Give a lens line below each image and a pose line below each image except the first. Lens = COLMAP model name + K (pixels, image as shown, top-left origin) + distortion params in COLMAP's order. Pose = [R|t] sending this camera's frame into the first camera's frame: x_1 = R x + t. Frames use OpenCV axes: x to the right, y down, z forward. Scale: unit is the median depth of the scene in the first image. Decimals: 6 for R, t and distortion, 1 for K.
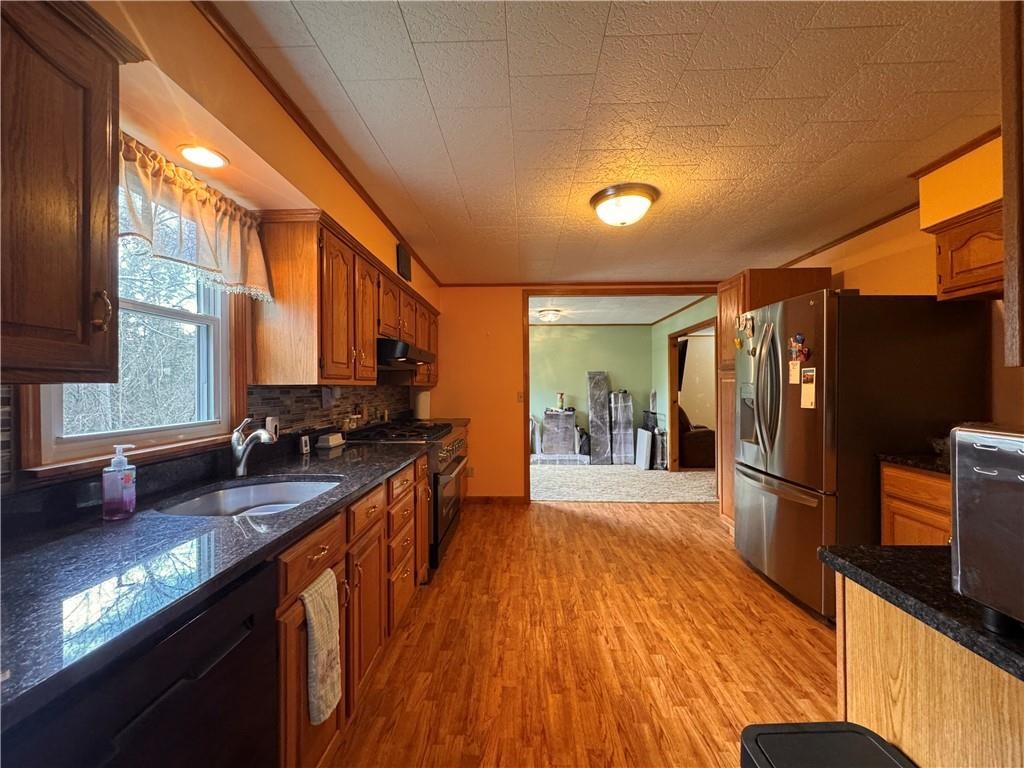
lens RADIAL K [[409.9, 0, 510.0], [0, 409.9, 381.8], [0, 0, 1]] dist [-0.001443, -0.000207]
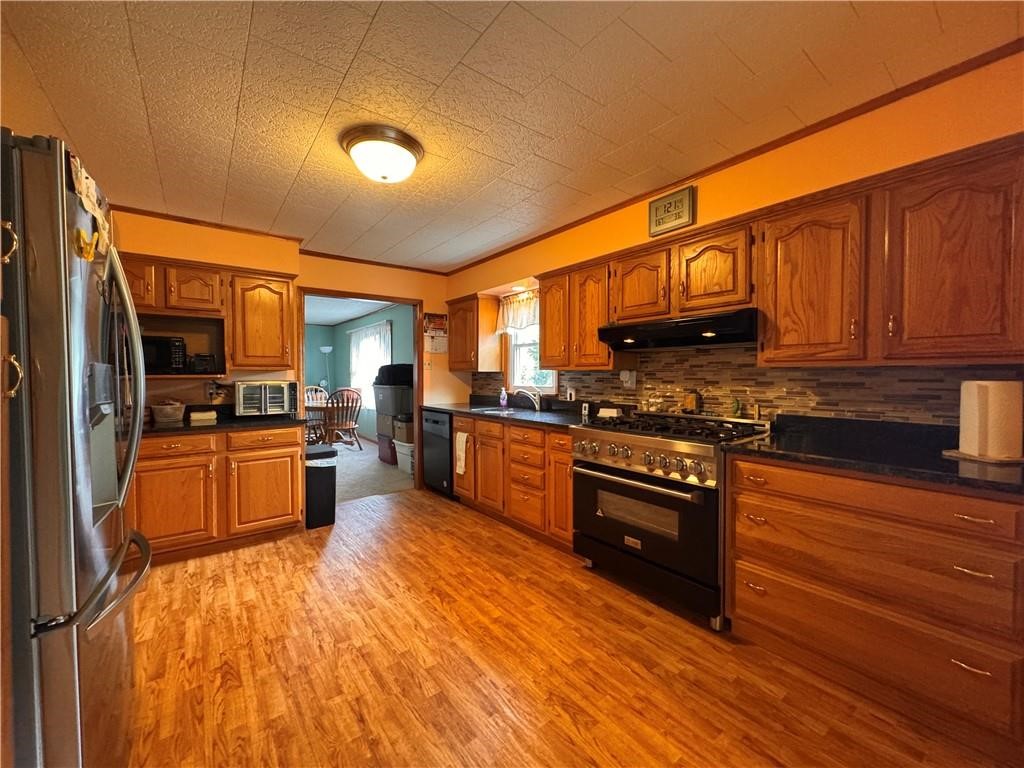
lens RADIAL K [[409.9, 0, 511.2], [0, 409.9, 381.7], [0, 0, 1]] dist [-0.001443, -0.000207]
pose [[-0.771218, 0.019593, -0.636270, 0.634584], [0.014130, 0.999807, 0.013662, 0.023944], [0.636415, 0.001546, -0.771346, 1.858205]]
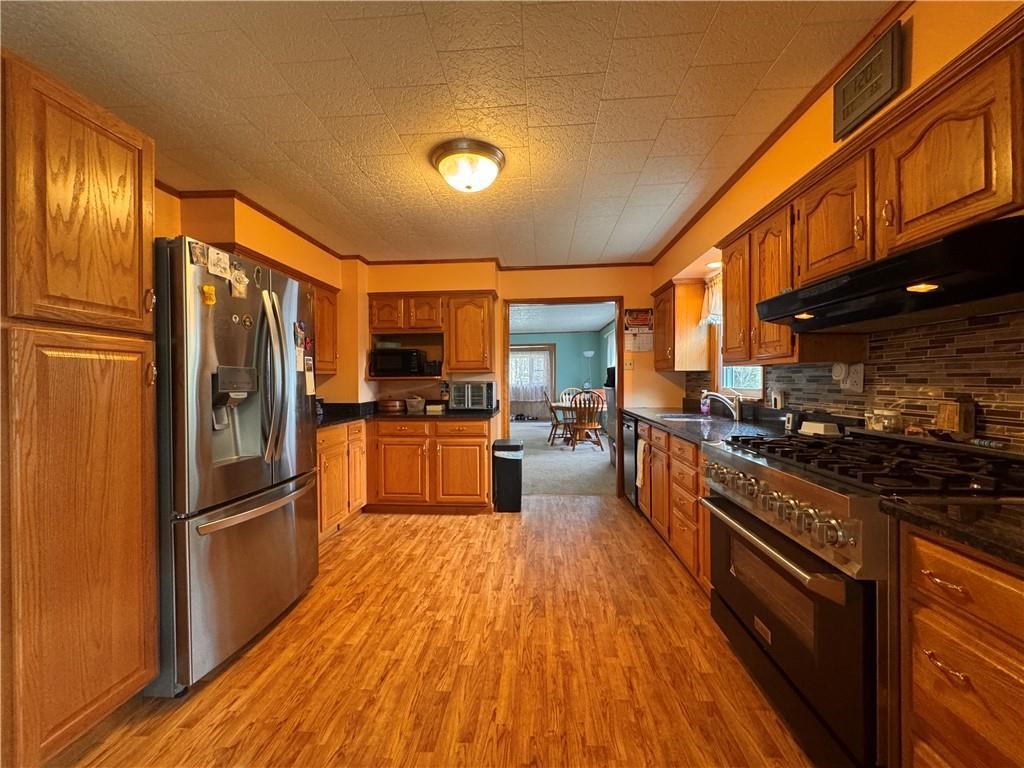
lens RADIAL K [[409.9, 0, 510.4], [0, 409.9, 382.5], [0, 0, 1]] dist [-0.001443, -0.000207]
pose [[-0.999095, 0.015549, 0.039599, 0.161379], [0.015393, 0.999873, -0.004238, 0.042666], [-0.039660, -0.003625, -0.999207, 1.930664]]
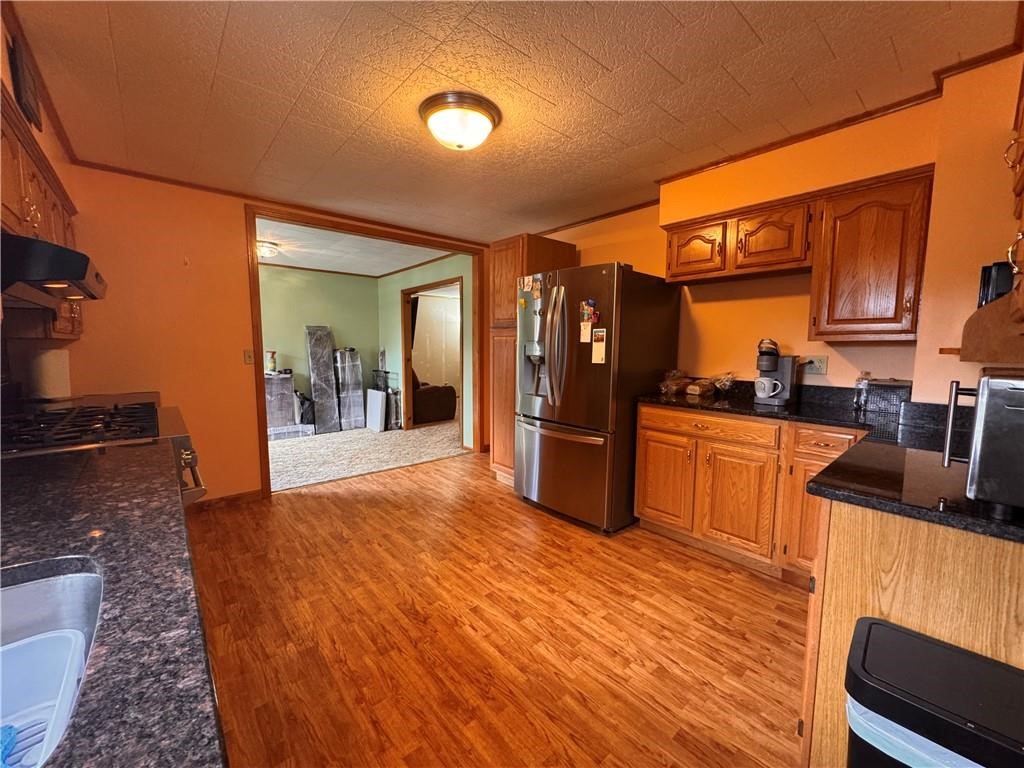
lens RADIAL K [[409.9, 0, 511.6], [0, 409.9, 382.9], [0, 0, 1]] dist [-0.001443, -0.000207]
pose [[0.729770, -0.056670, 0.681340, -0.246124], [-0.015114, 0.994978, 0.098944, 0.007354], [-0.683526, -0.082504, 0.725249, 0.295464]]
